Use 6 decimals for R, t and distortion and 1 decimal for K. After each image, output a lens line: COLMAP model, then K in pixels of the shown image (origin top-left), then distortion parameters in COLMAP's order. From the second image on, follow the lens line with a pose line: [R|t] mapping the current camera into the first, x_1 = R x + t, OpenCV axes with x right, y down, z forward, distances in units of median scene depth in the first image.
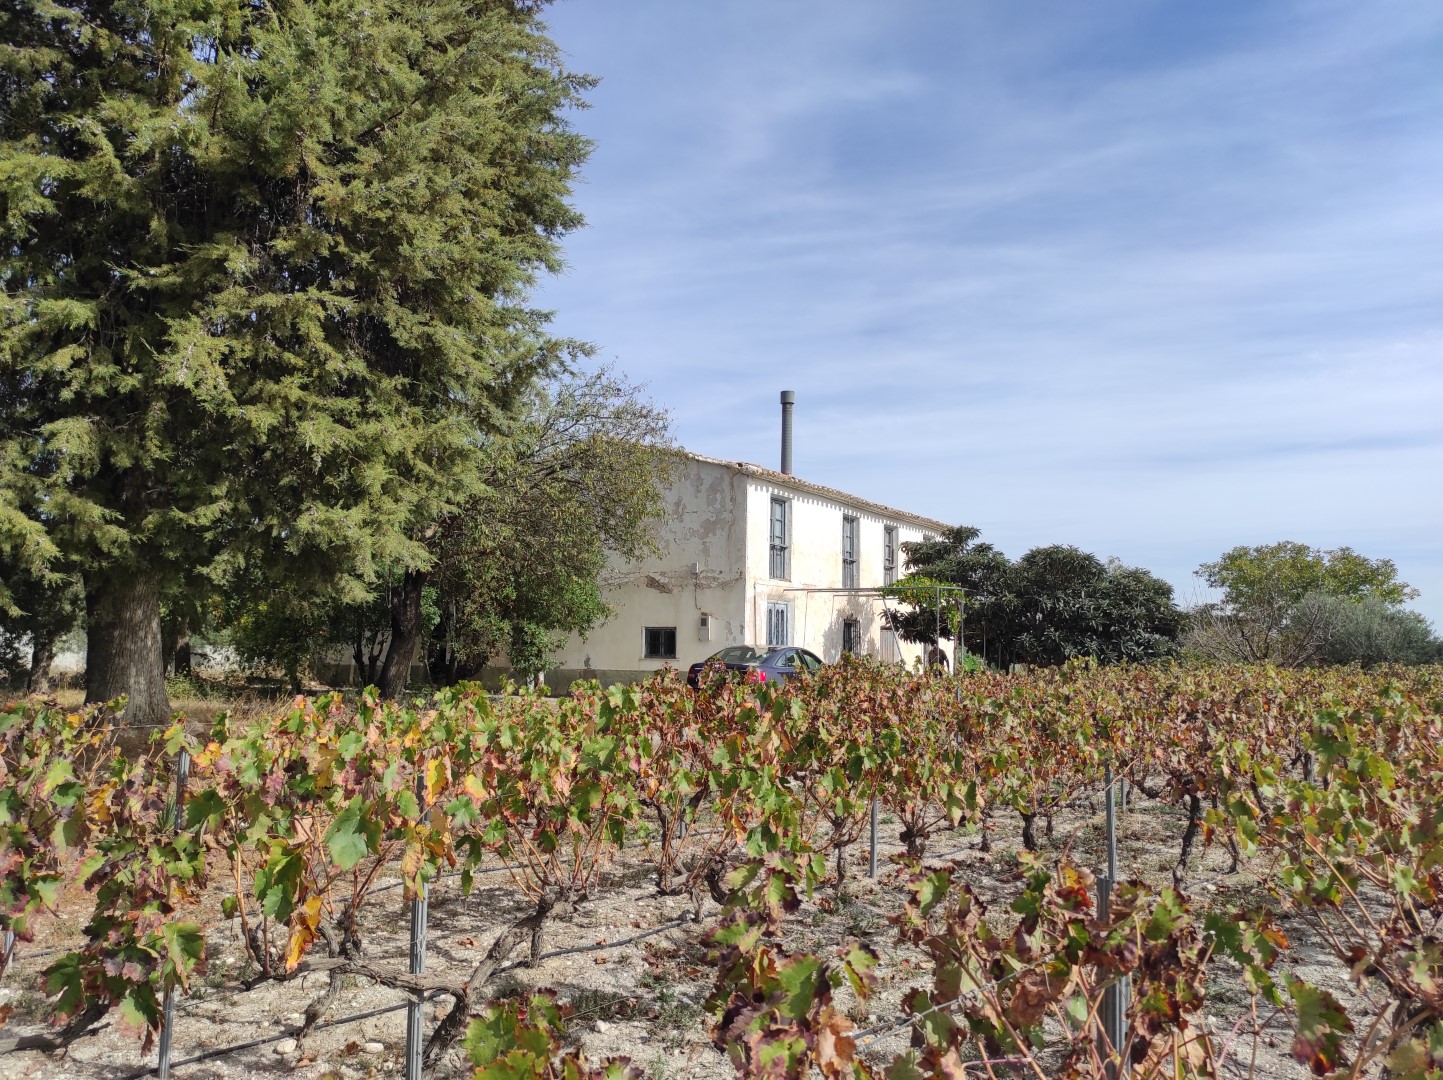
lens RADIAL K [[1075.3, 0, 721.5], [0, 1075.3, 540.0], [0, 0, 1]] dist [0.083066, -0.074436]
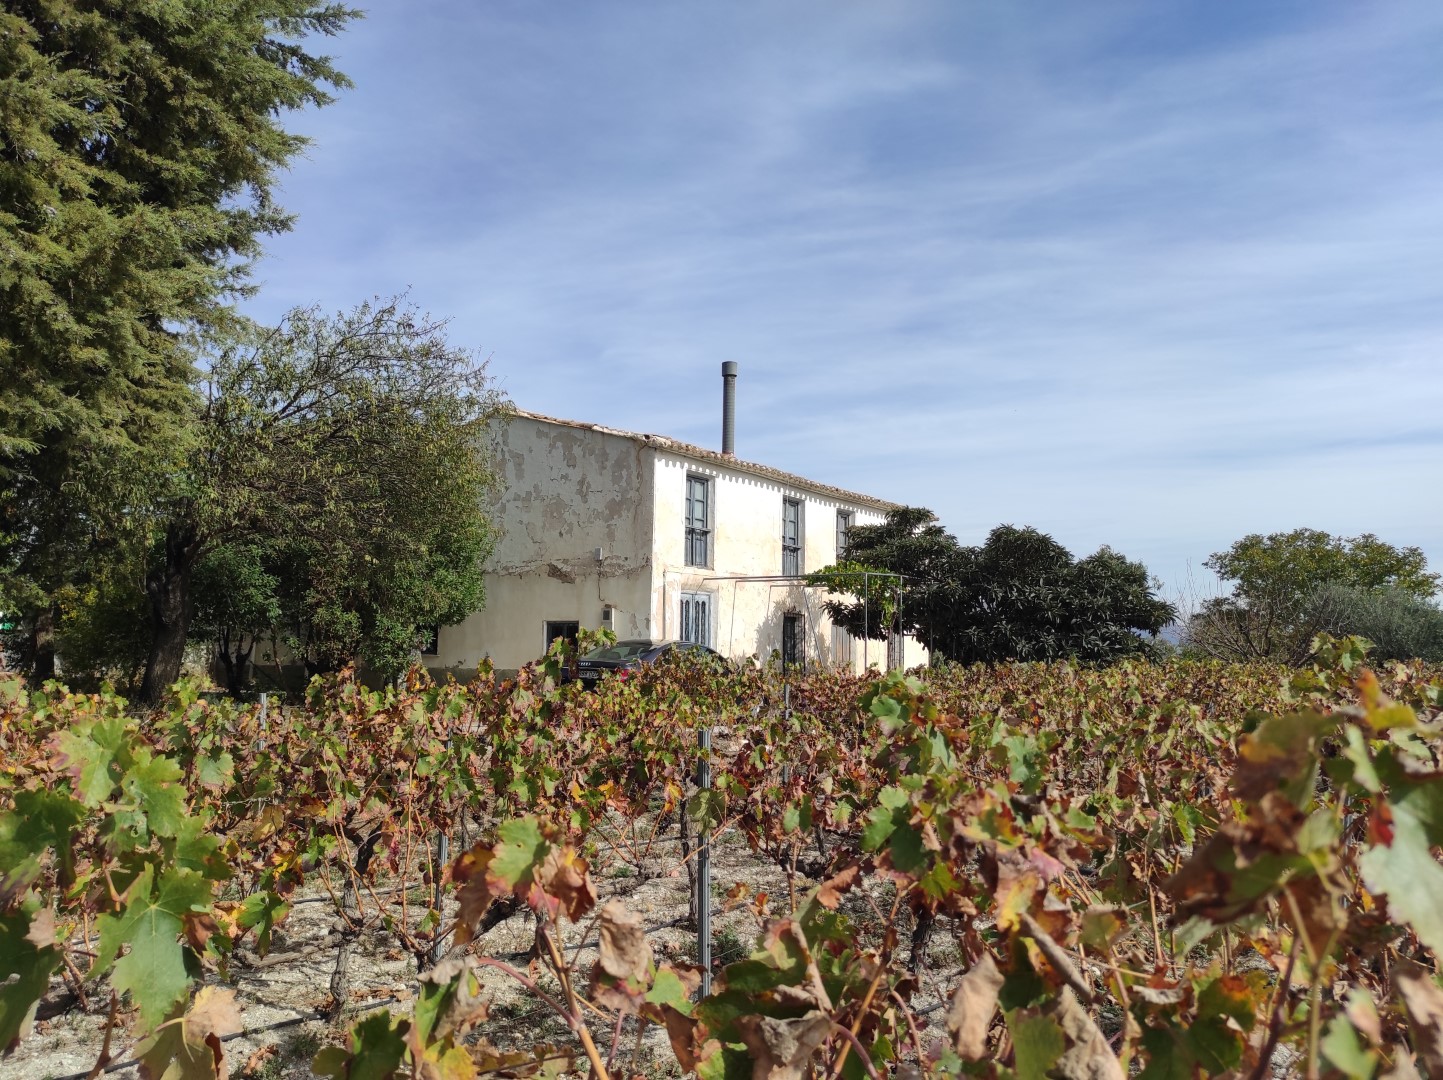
lens RADIAL K [[1087.2, 0, 721.5], [0, 1087.2, 540.0], [0, 0, 1]] dist [0.071610, -0.065153]
pose [[0.999393, -0.006022, -0.034306, 0.091095], [0.005952, 0.999980, -0.002154, 0.014360], [0.034318, 0.001948, 0.999409, 0.091678]]
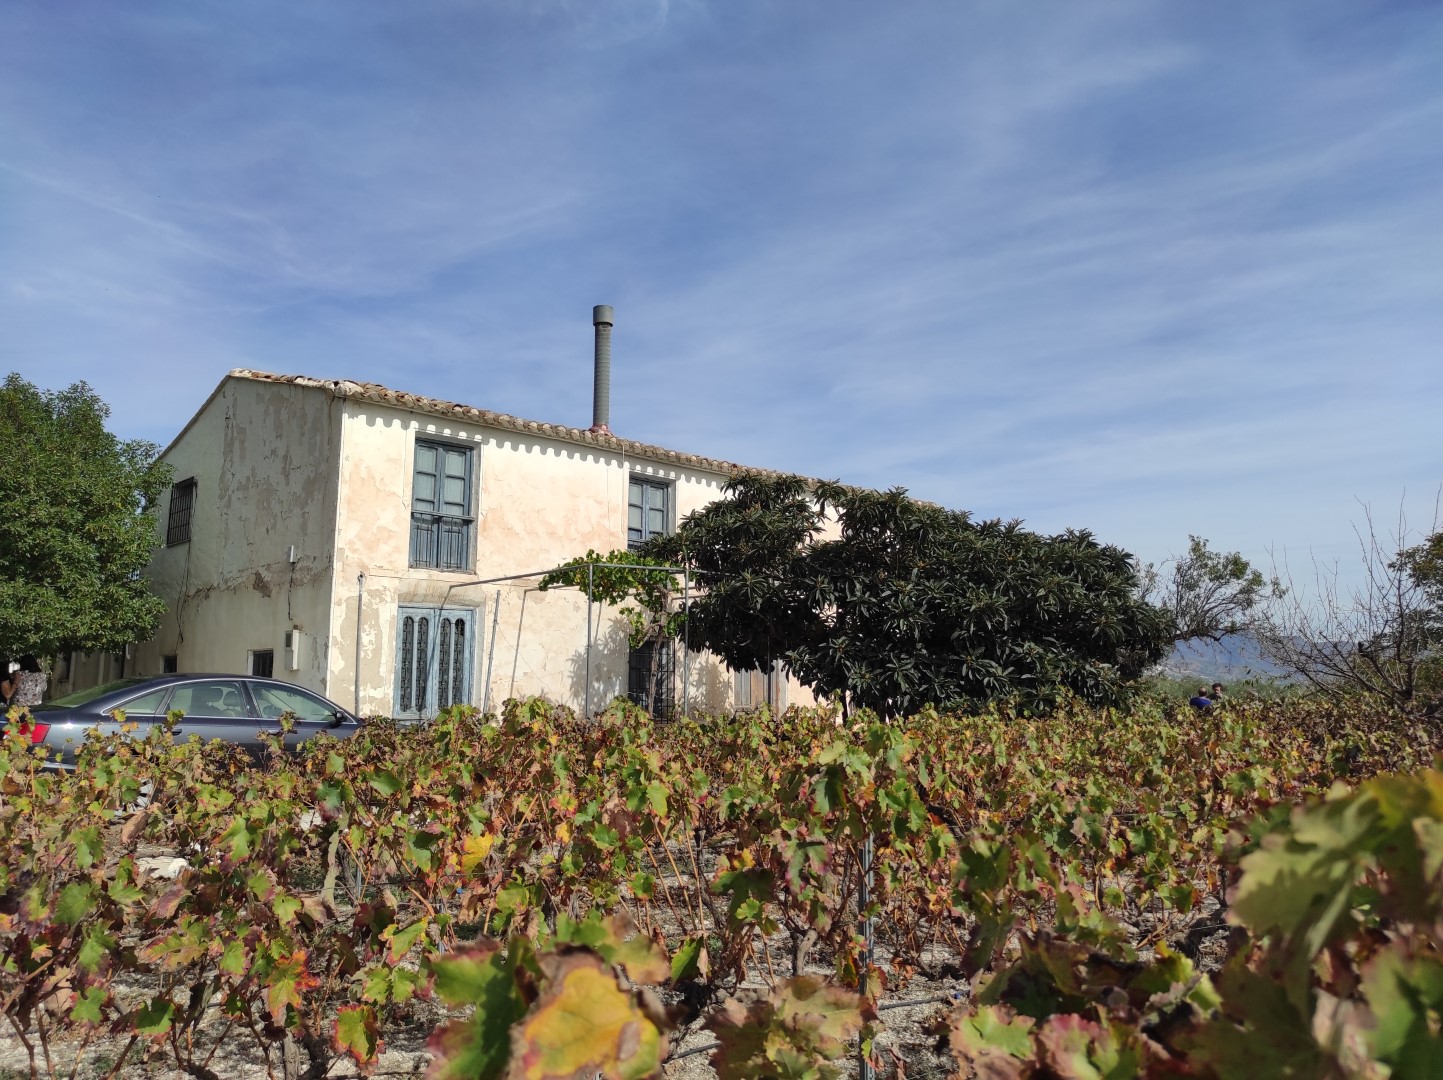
lens RADIAL K [[1135.0, 0, 721.5], [0, 1135.0, 540.0], [0, 0, 1]] dist [0.028807, -0.006151]
pose [[0.969070, -0.045635, -0.242529, 0.324594], [0.035732, 0.998344, -0.045074, 0.048216], [0.244184, 0.035014, 0.969096, 0.351978]]
